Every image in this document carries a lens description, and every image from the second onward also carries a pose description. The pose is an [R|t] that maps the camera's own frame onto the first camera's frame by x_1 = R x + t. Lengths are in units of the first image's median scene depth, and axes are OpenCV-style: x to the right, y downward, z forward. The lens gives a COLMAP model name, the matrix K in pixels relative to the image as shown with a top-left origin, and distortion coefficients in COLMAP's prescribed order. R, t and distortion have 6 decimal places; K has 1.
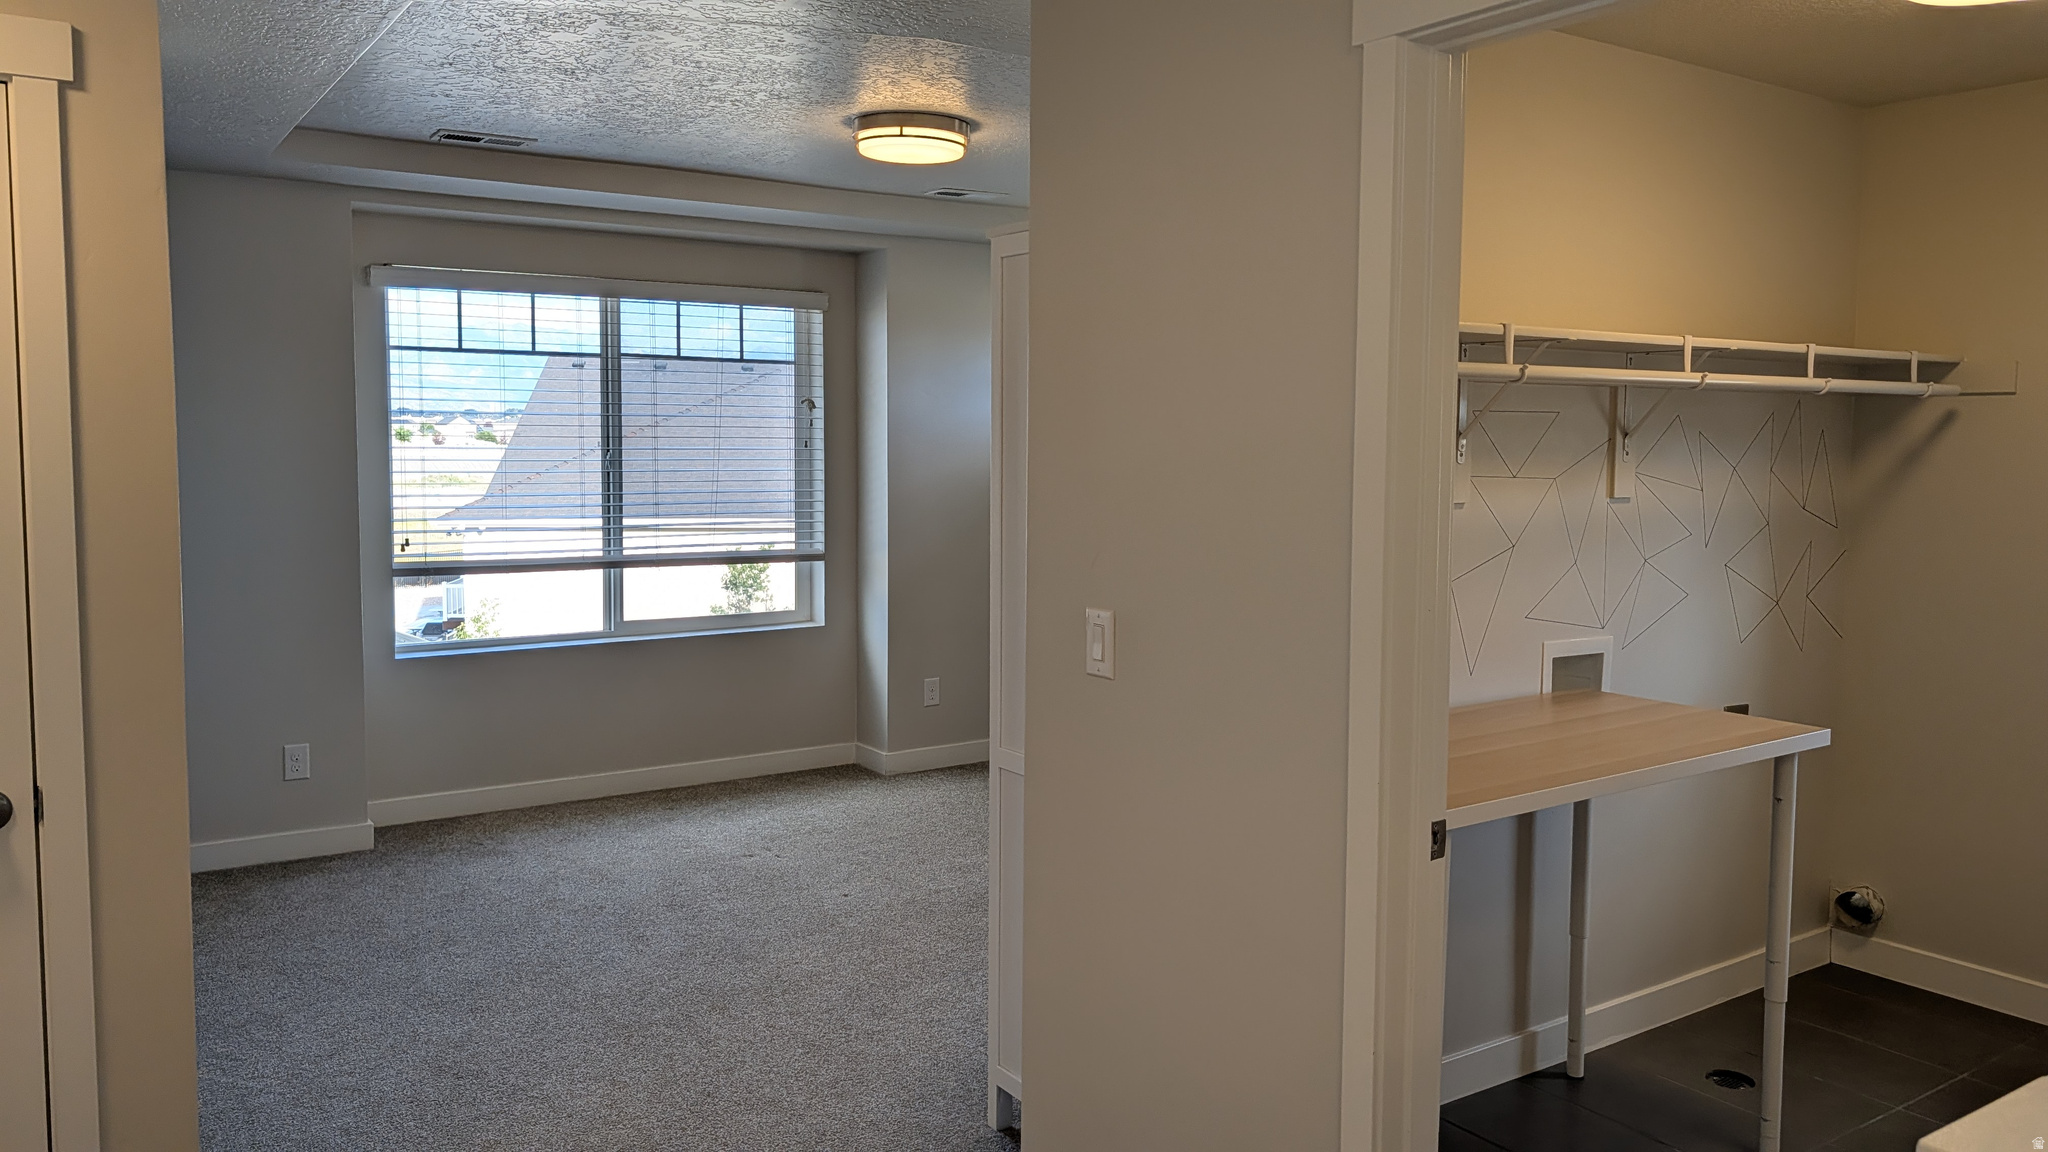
lens RADIAL K [[1477.6, 0, 1008.0], [0, 1477.6, 556.8], [0, 0, 1]] dist [0.010063, -0.013485]
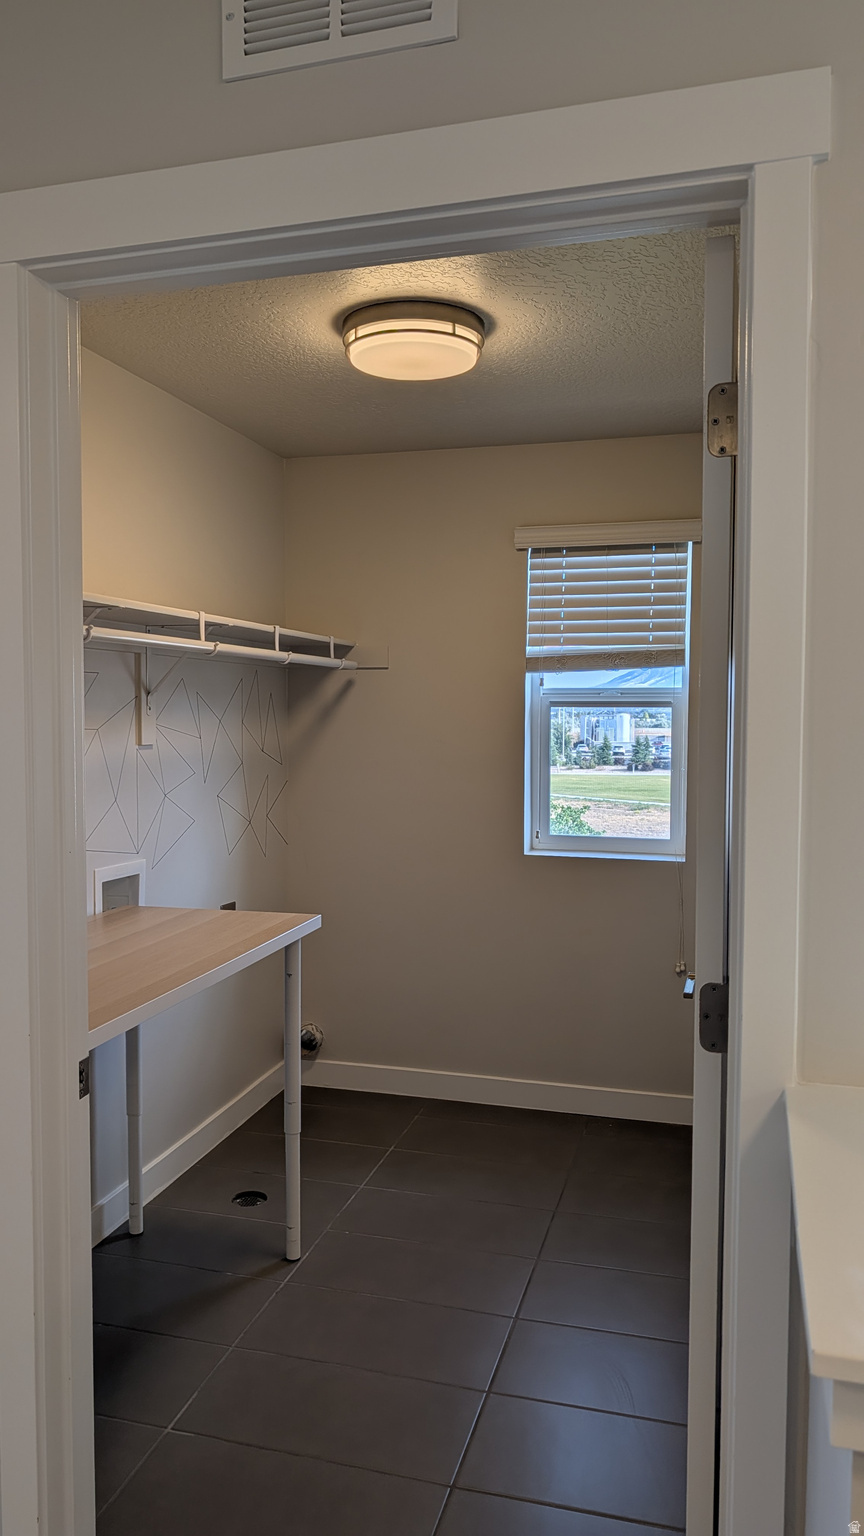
lens RADIAL K [[1108.2, 0, 420.8], [0, 1108.2, 770.5], [0, 0, 1]] dist [0.010063, -0.013485]
pose [[0.753001, -0.035393, 0.657067, -0.016226], [0.053465, 0.998542, -0.007485, 0.000079], [-0.655844, 0.040766, 0.753795, 0.166211]]
